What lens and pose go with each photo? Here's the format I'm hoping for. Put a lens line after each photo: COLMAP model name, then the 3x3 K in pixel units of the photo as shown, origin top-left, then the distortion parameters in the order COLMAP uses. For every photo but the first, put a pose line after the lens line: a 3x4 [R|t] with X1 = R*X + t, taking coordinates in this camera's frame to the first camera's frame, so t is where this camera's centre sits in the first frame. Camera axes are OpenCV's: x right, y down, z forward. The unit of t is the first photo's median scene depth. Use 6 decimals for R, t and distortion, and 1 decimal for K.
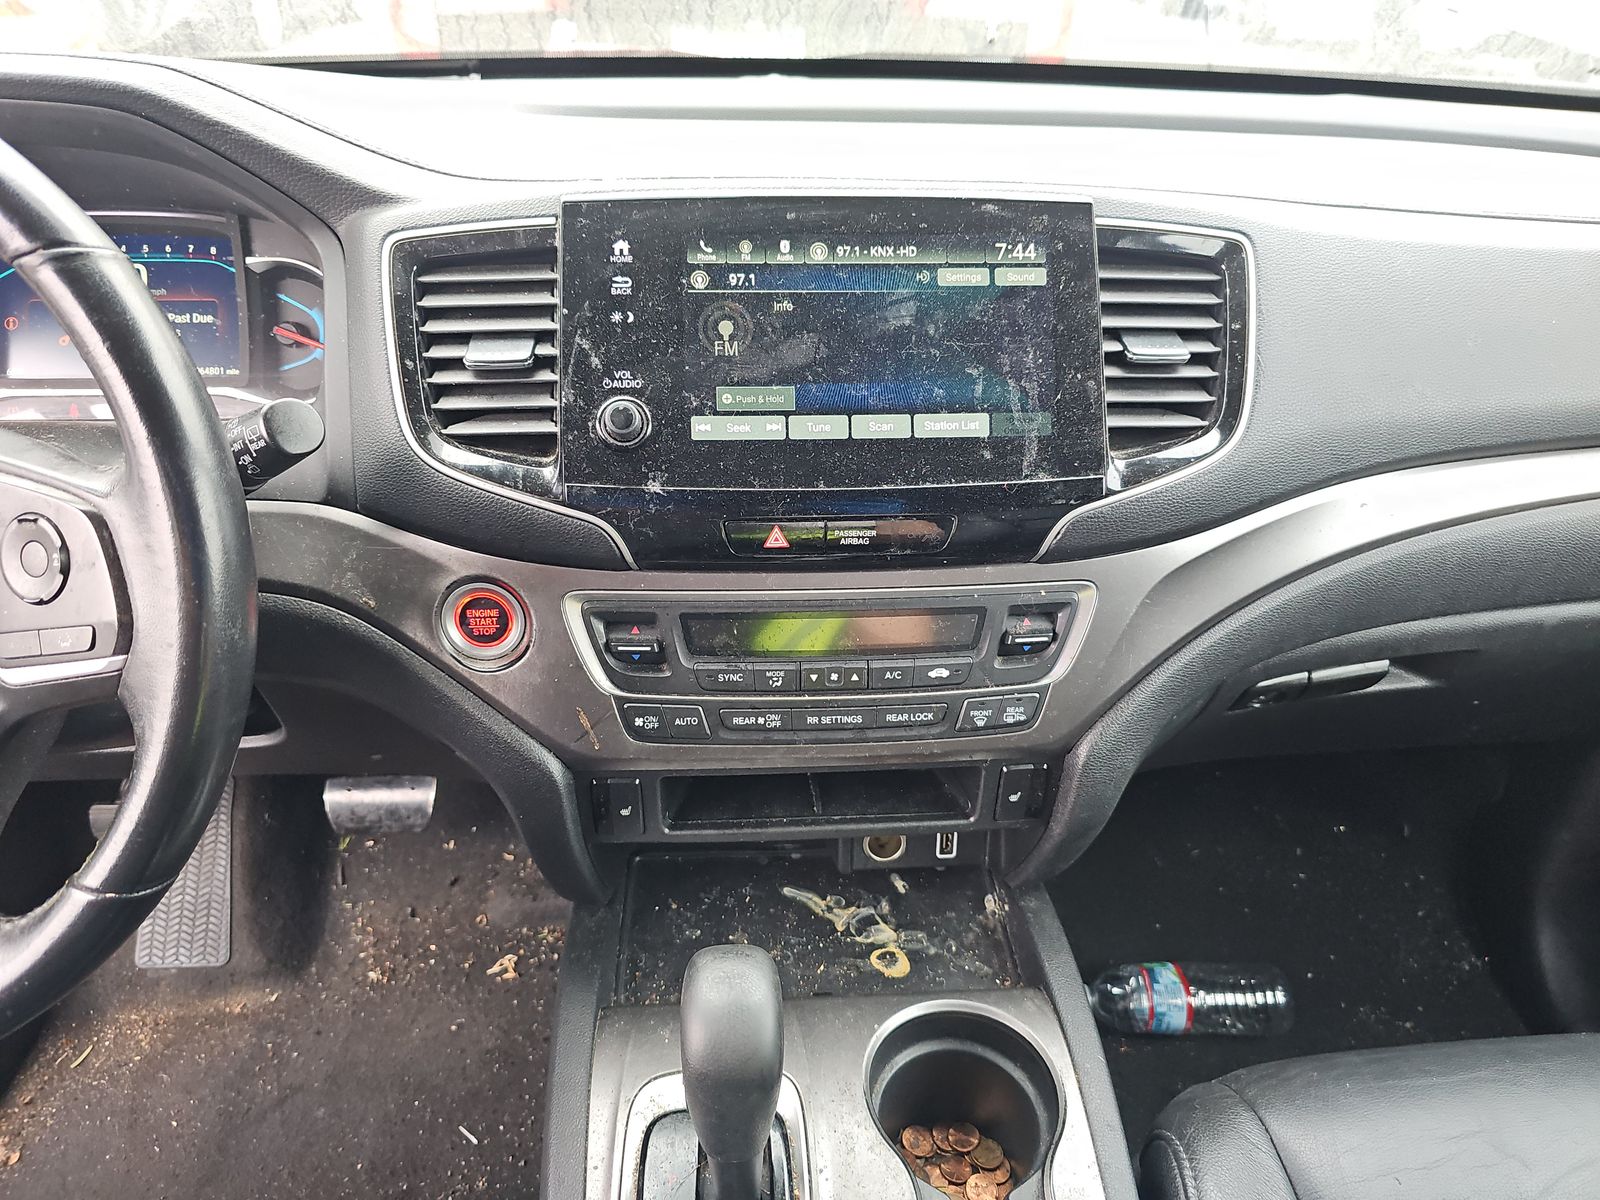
lens RADIAL K [[1079.9, 0, 800.0], [0, 1079.9, 600.0], [0, 0, 1]] dist [0.037337, -0.032283]
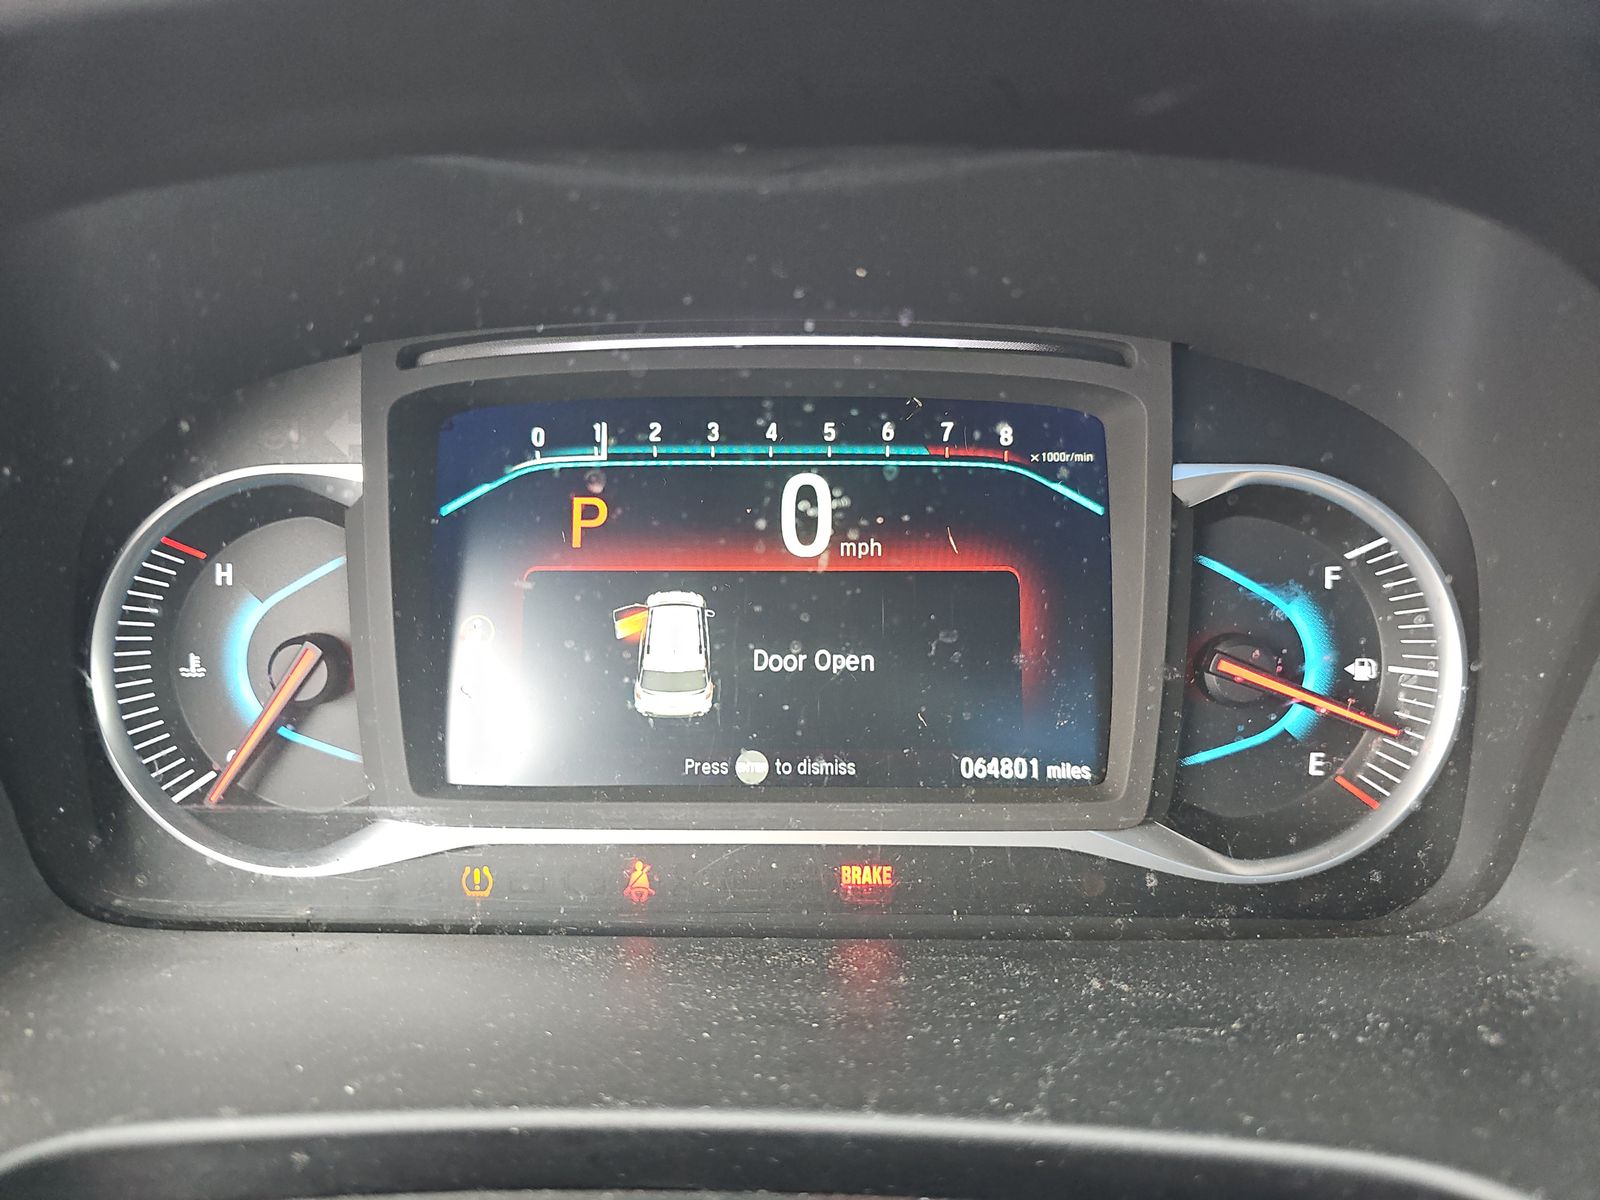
lens RADIAL K [[1079.9, 0, 800.0], [0, 1079.9, 600.0], [0, 0, 1]] dist [0.037337, -0.032283]
pose [[0.997529, 0.017288, -0.068090, -0.582348], [-0.023496, 0.995532, -0.091450, -0.229892], [0.066205, 0.092824, 0.993479, 0.636445]]
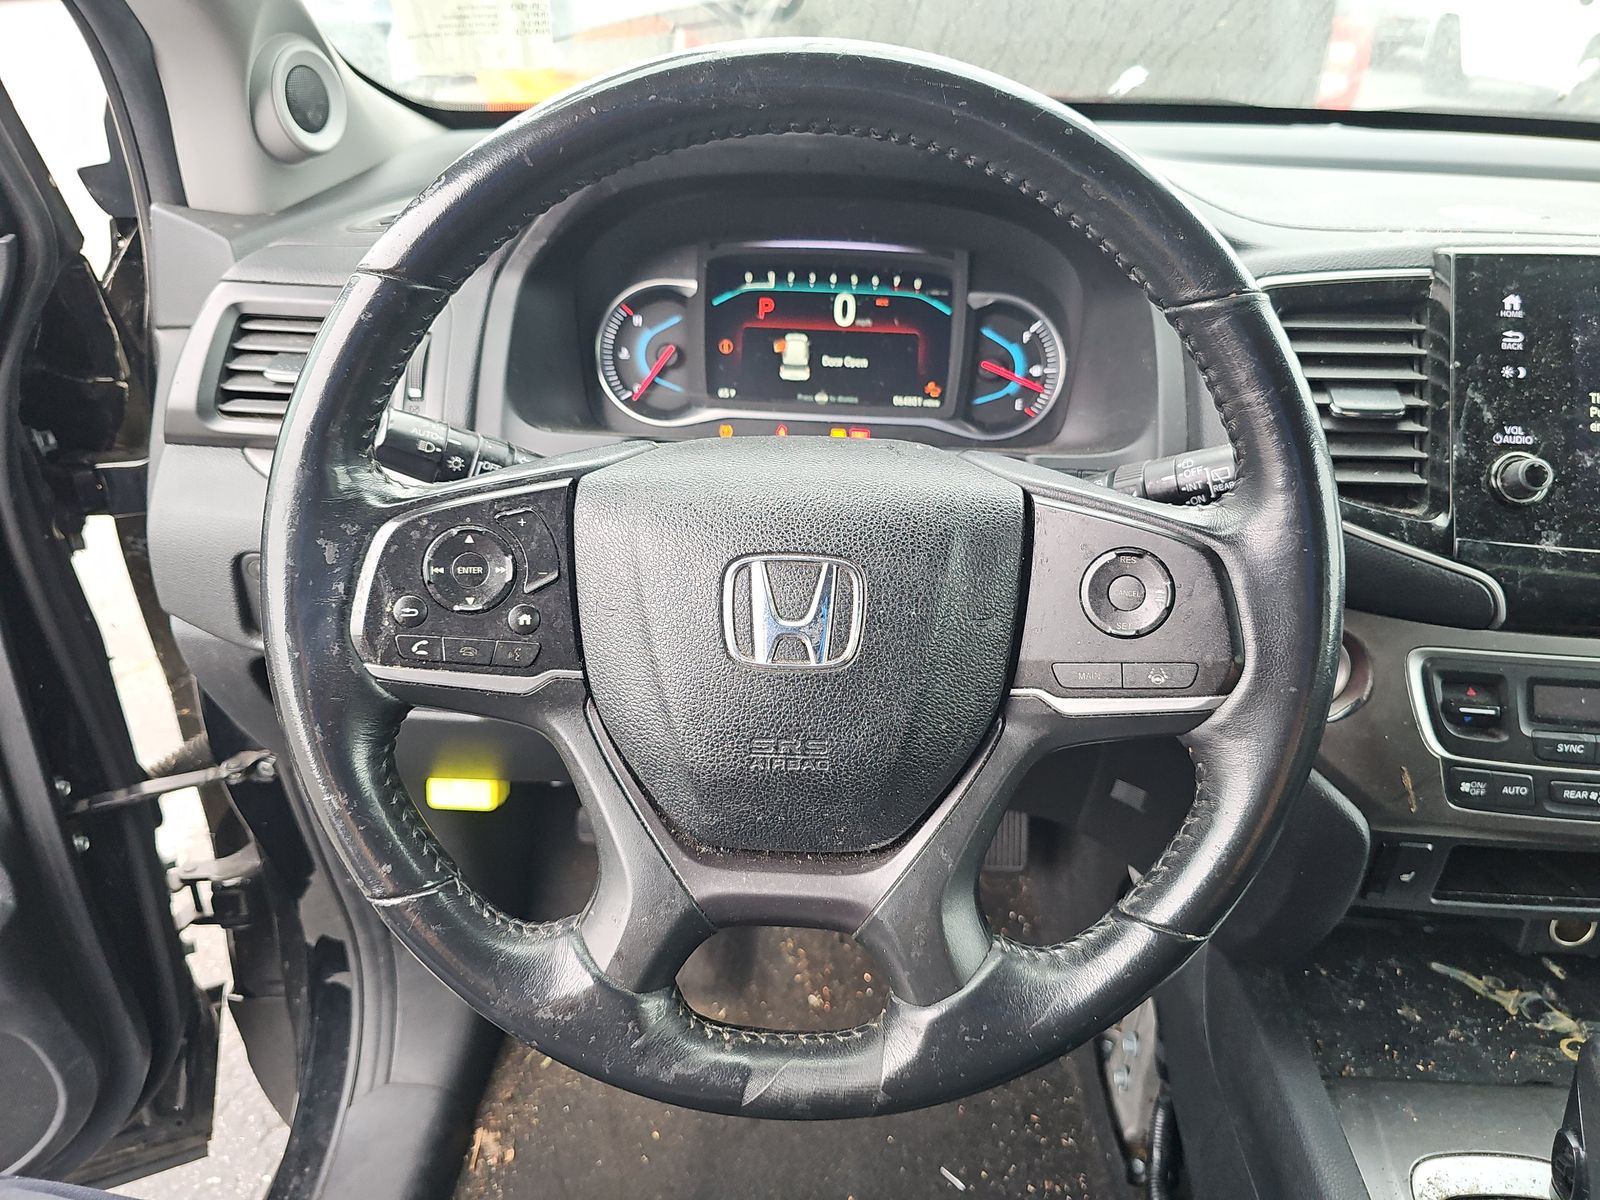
lens RADIAL K [[1079.0, 0, 804.3], [0, 1079.0, 581.6], [0, 0, 1]] dist [0.031666, -0.038813]
pose [[0.995227, 0.064993, -0.072795, -0.552467], [-0.068151, 0.996800, -0.041774, 0.008991], [0.069848, 0.046535, 0.996472, -0.009168]]
